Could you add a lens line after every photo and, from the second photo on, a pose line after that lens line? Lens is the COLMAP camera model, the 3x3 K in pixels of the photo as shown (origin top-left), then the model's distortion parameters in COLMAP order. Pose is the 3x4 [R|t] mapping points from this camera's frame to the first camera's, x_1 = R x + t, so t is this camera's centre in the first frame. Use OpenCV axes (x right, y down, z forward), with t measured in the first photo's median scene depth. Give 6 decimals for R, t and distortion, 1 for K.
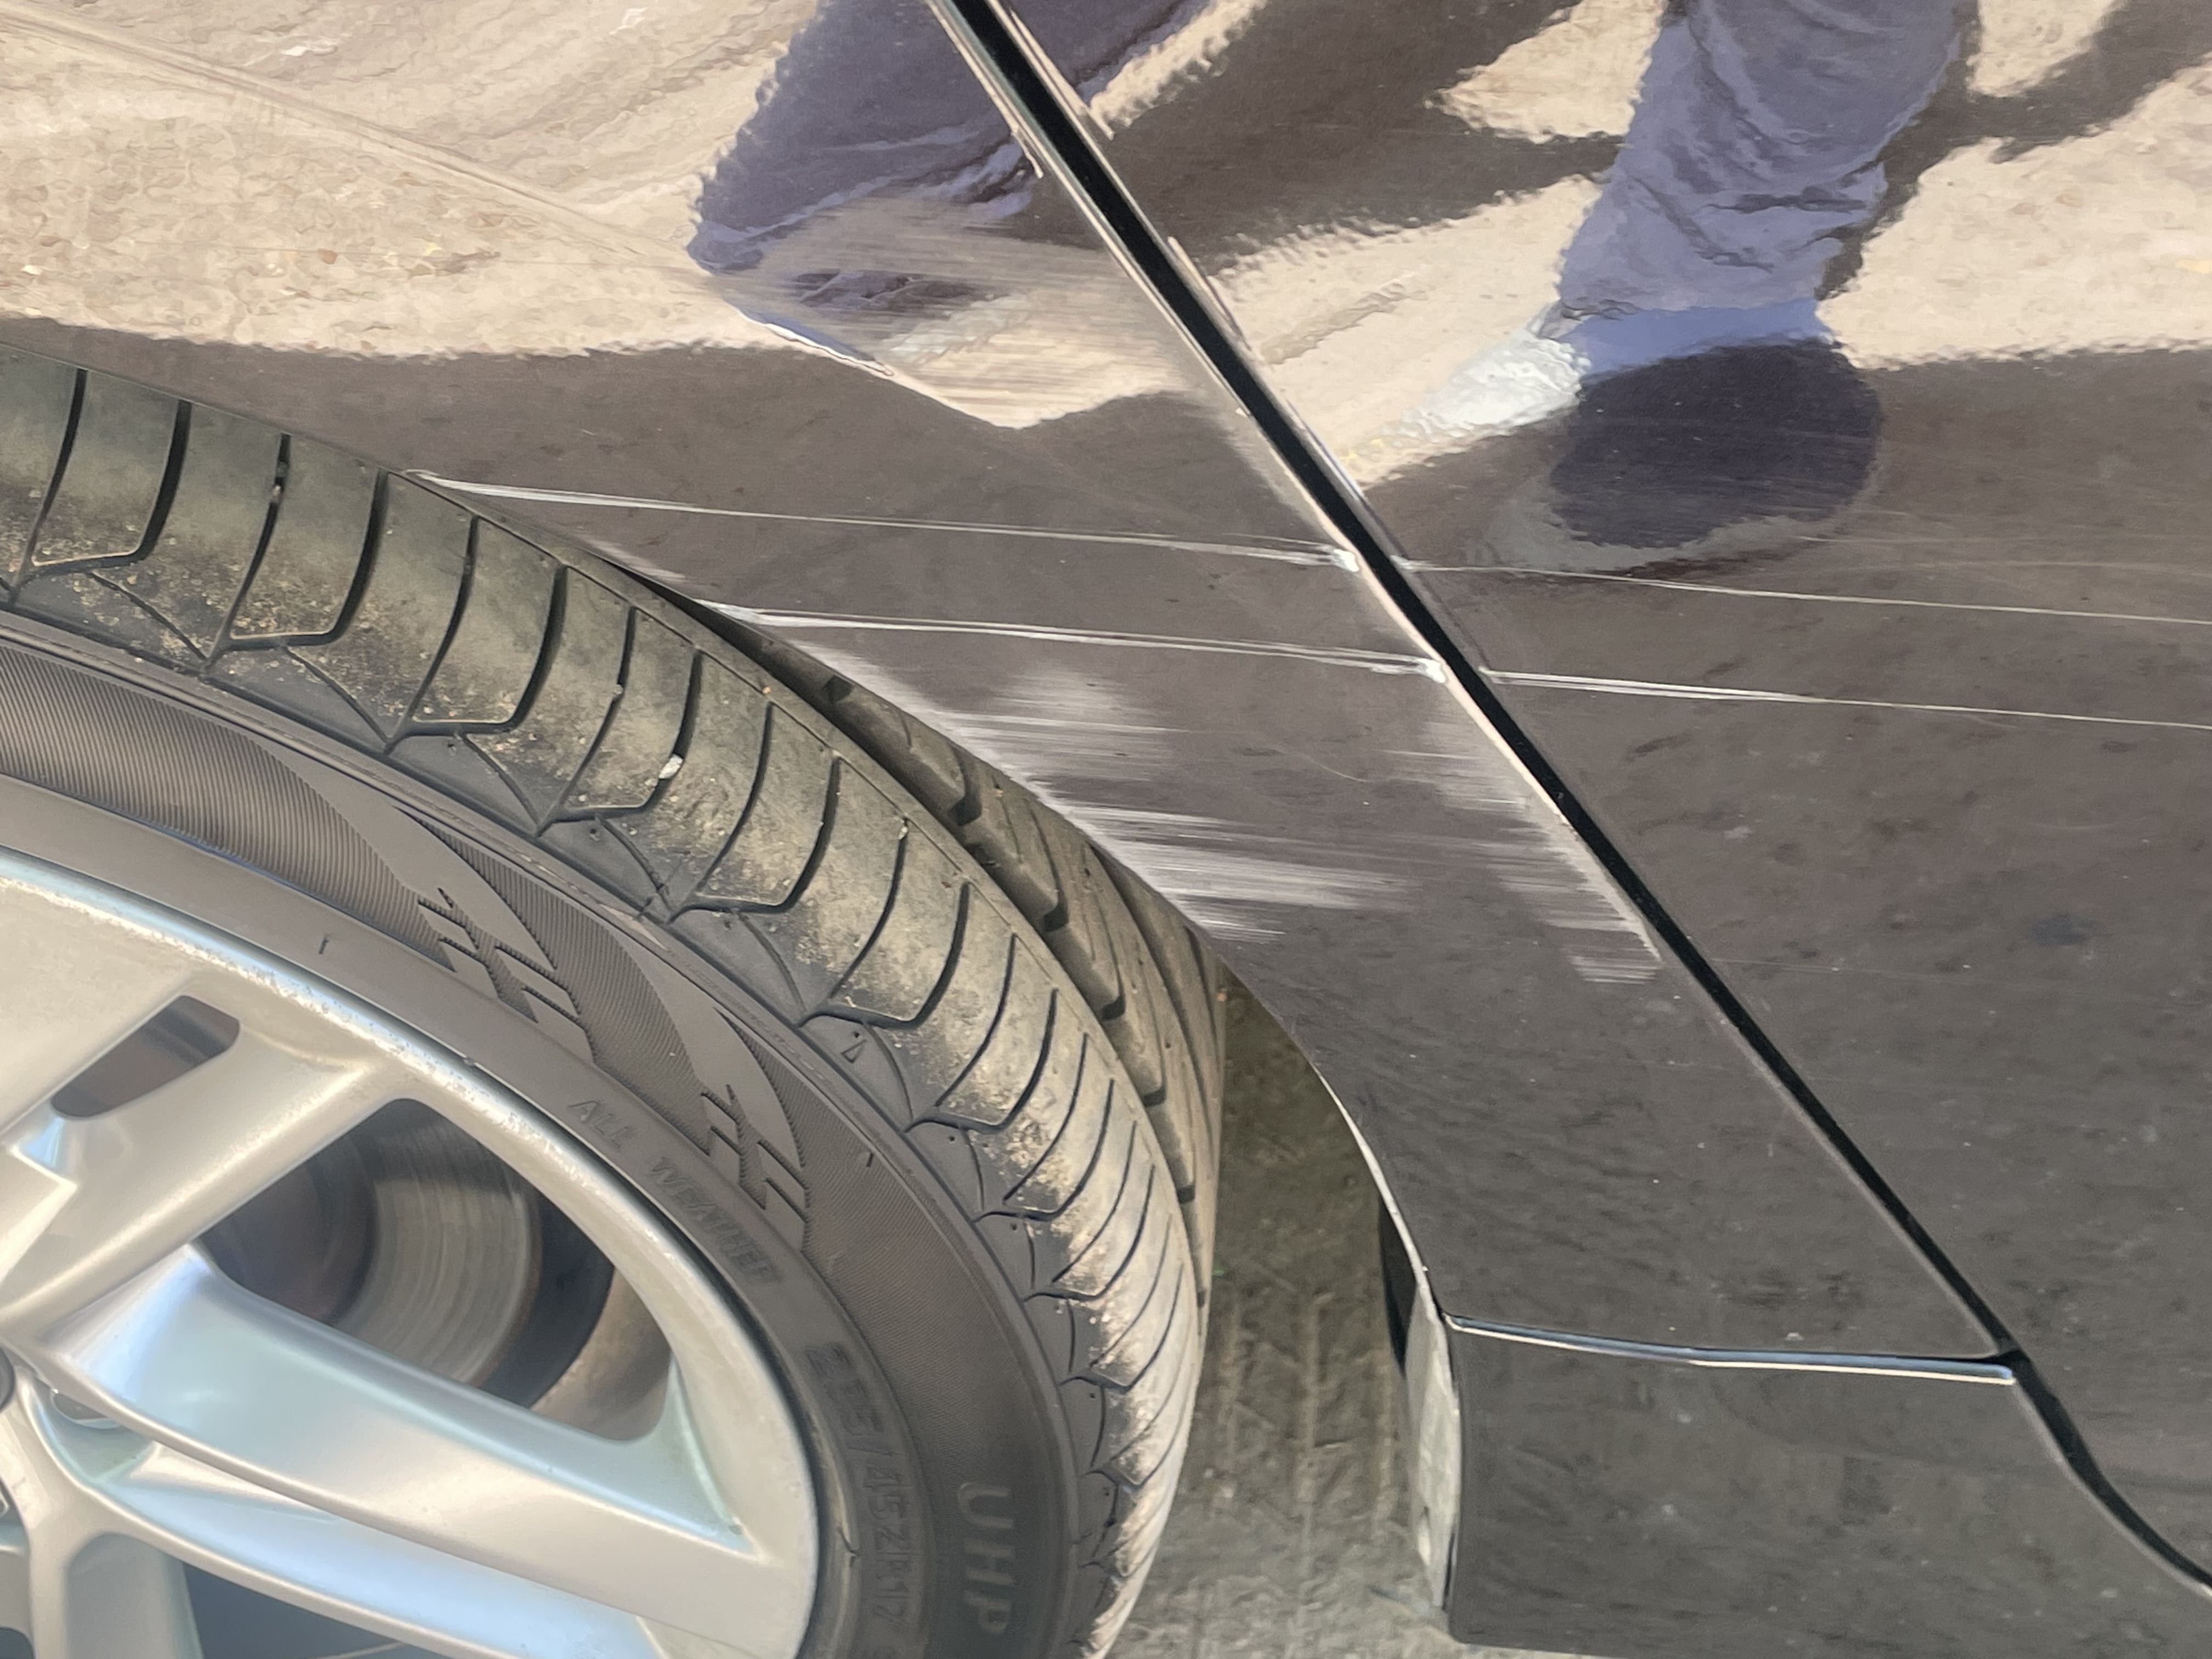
lens RADIAL K [[3038.3, 0, 1106.0], [0, 3038.3, 829.5], [0, 0, 1]] dist [0.178621, -0.562525]
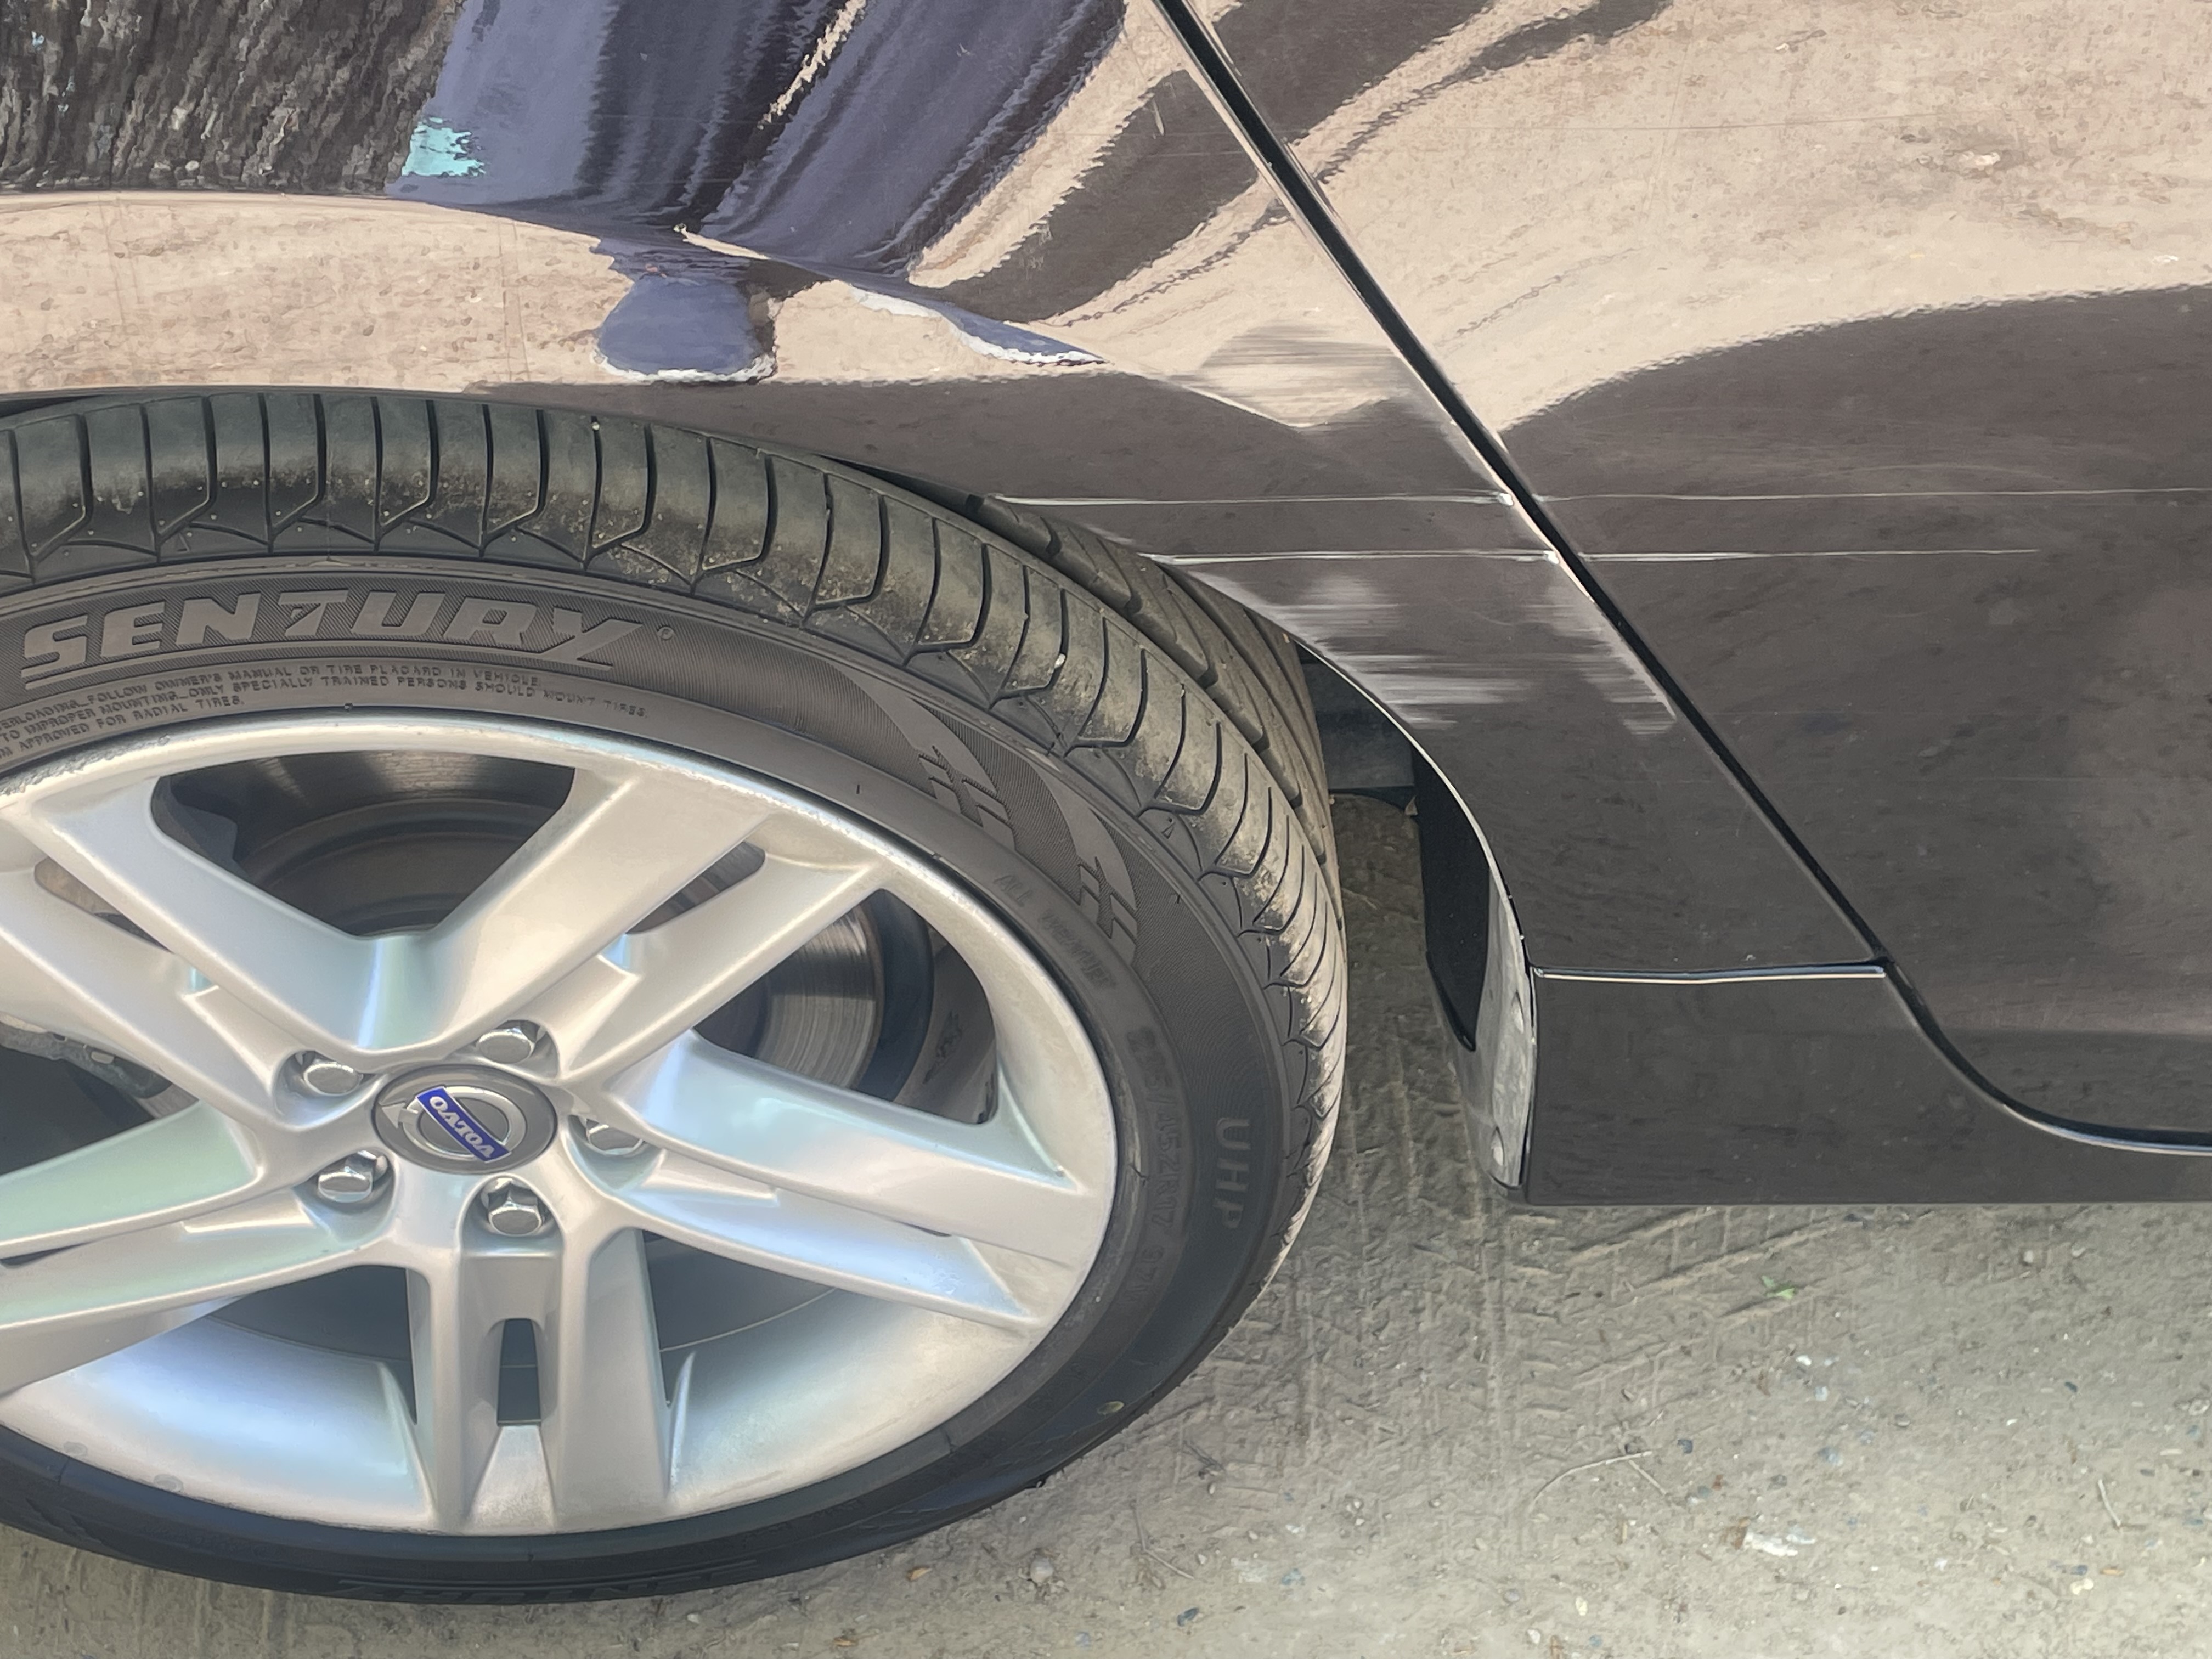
lens RADIAL K [[3038.3, 0, 1106.0], [0, 3038.3, 829.5], [0, 0, 1]] dist [0.178621, -0.562525]
pose [[0.992534, -0.092239, 0.079802, -0.245780], [0.090753, 0.995629, 0.022060, 0.034267], [-0.081488, -0.014653, 0.996567, -0.600270]]
